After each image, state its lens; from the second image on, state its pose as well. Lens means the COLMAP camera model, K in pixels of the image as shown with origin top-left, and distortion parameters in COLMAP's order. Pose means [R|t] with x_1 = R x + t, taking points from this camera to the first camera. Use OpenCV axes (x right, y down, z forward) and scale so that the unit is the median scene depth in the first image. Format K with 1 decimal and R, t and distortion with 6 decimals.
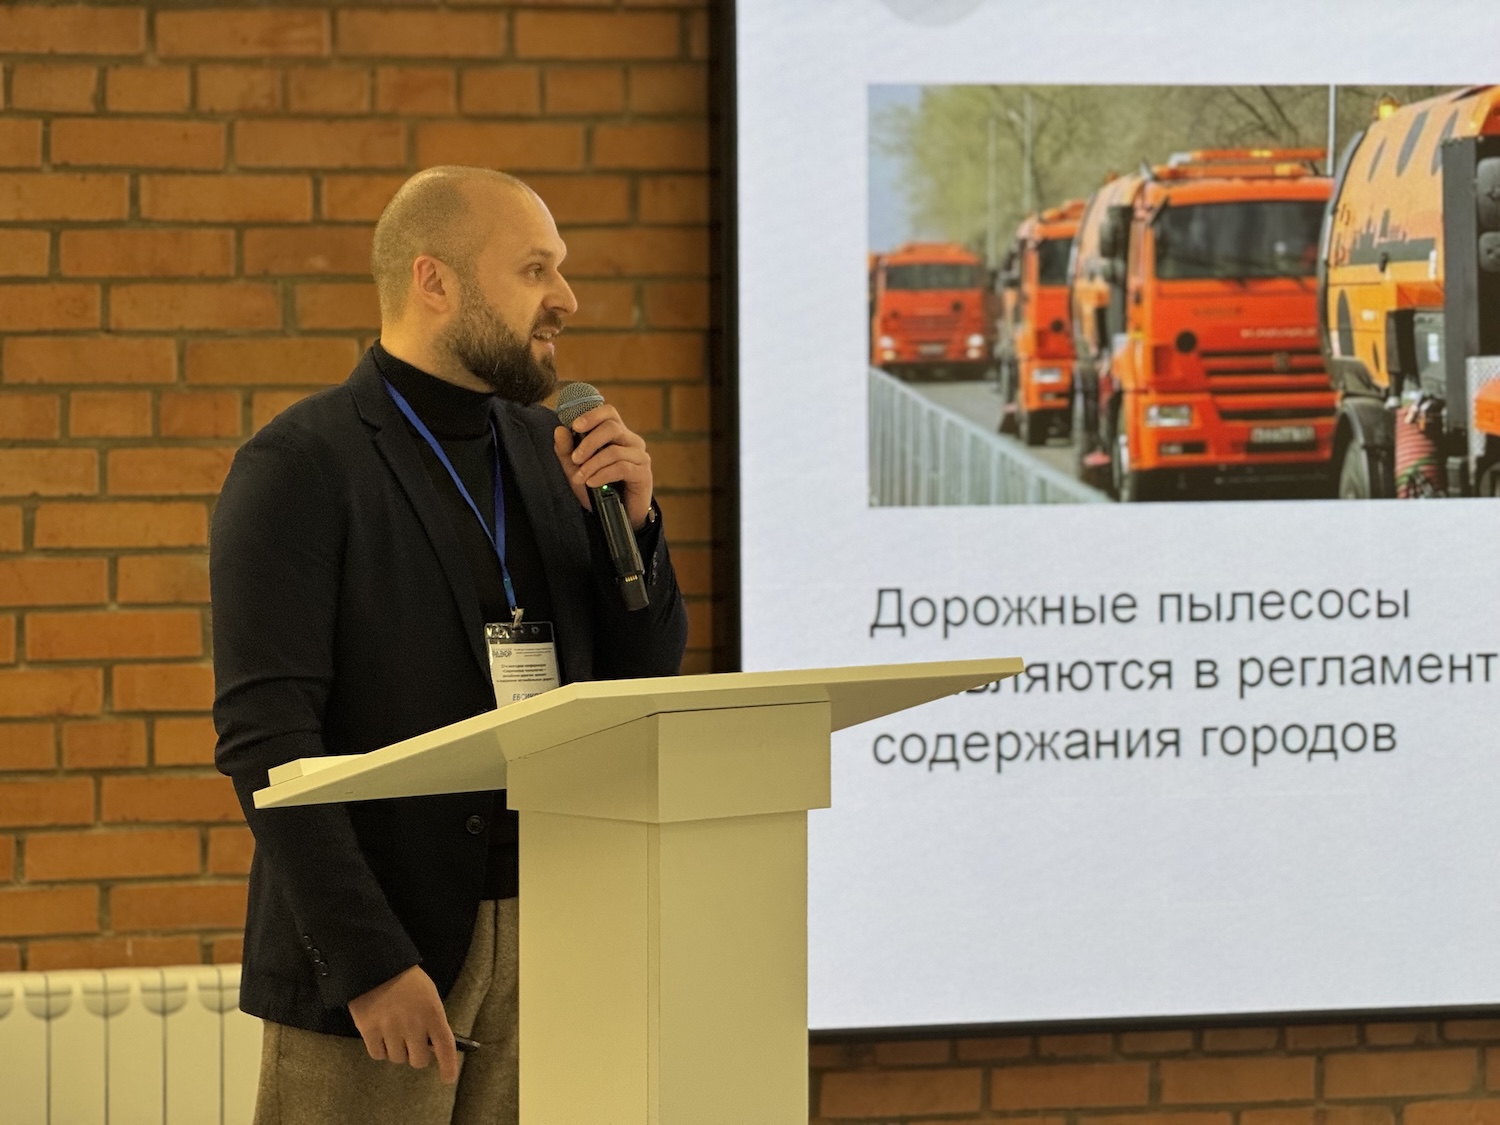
lens RADIAL K [[5142.5, 0, 749.8], [0, 5142.5, 565.4], [0, 0, 1]] dist [0.115077, 0.000000]
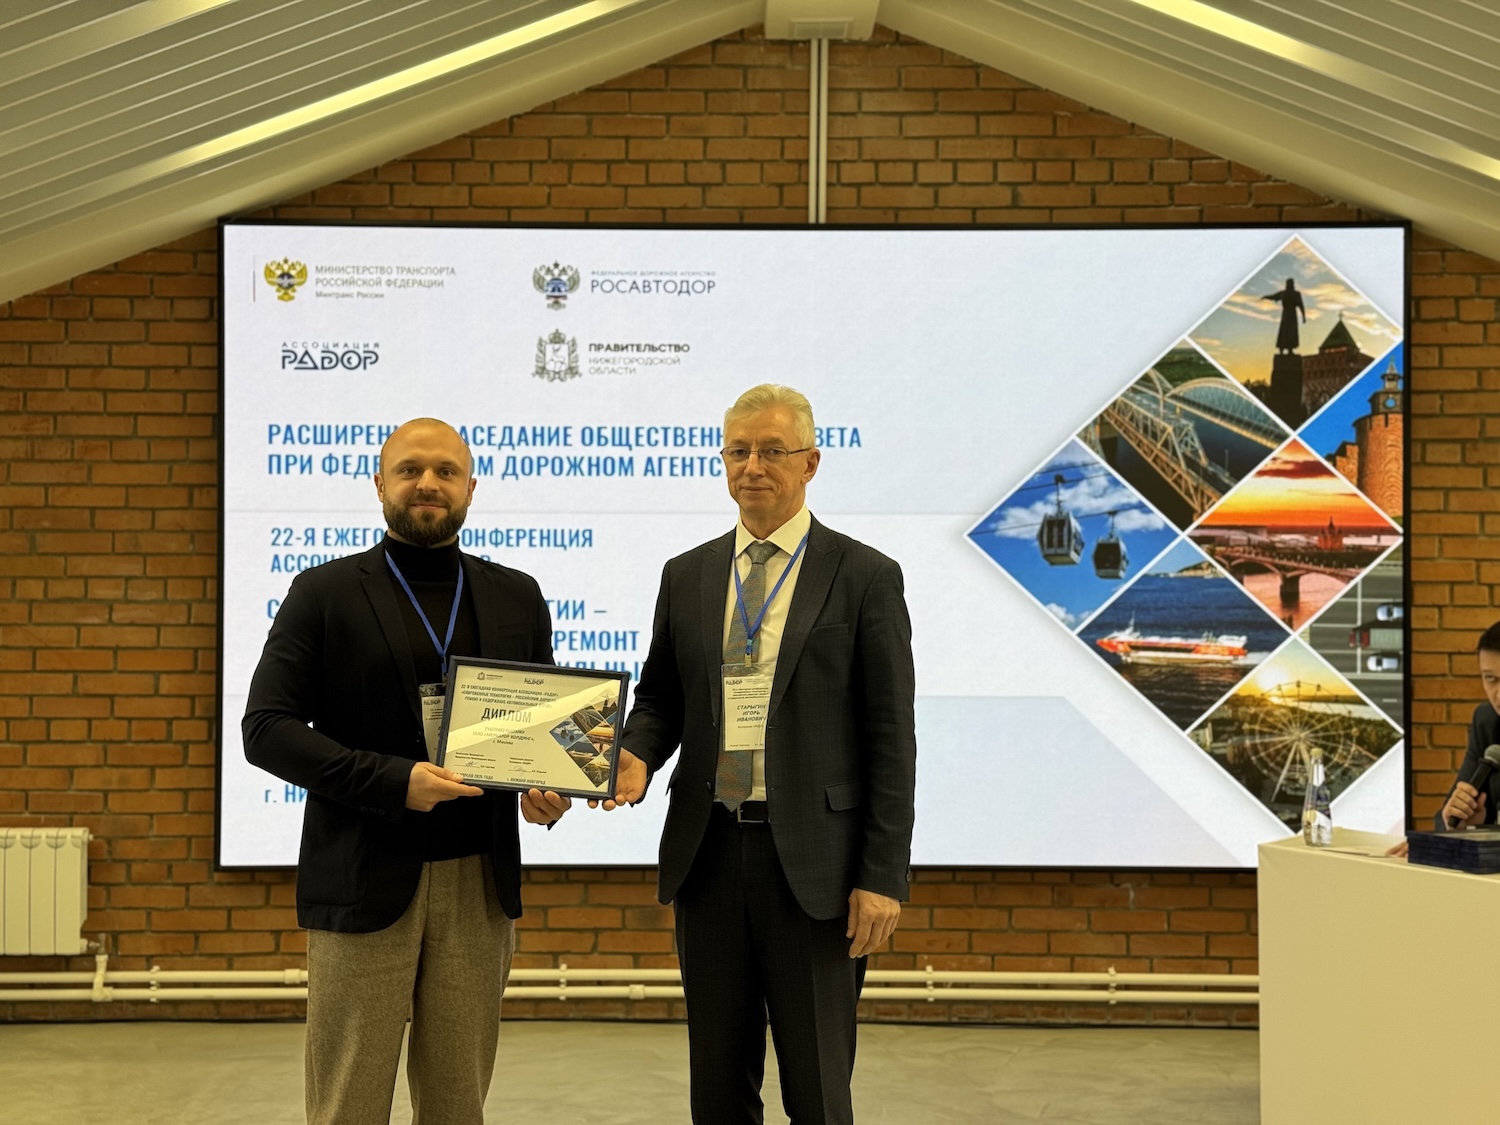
lens RADIAL K [[2130.3, 0, 750.1], [0, 2130.3, 554.7], [0, 0, 1]] dist [0.116198, 0.000000]
pose [[0.972576, 0.008081, -0.232444, 0.446368], [-0.019477, 0.998716, -0.046771, -0.005775], [0.231768, 0.050015, 0.971485, 0.131421]]
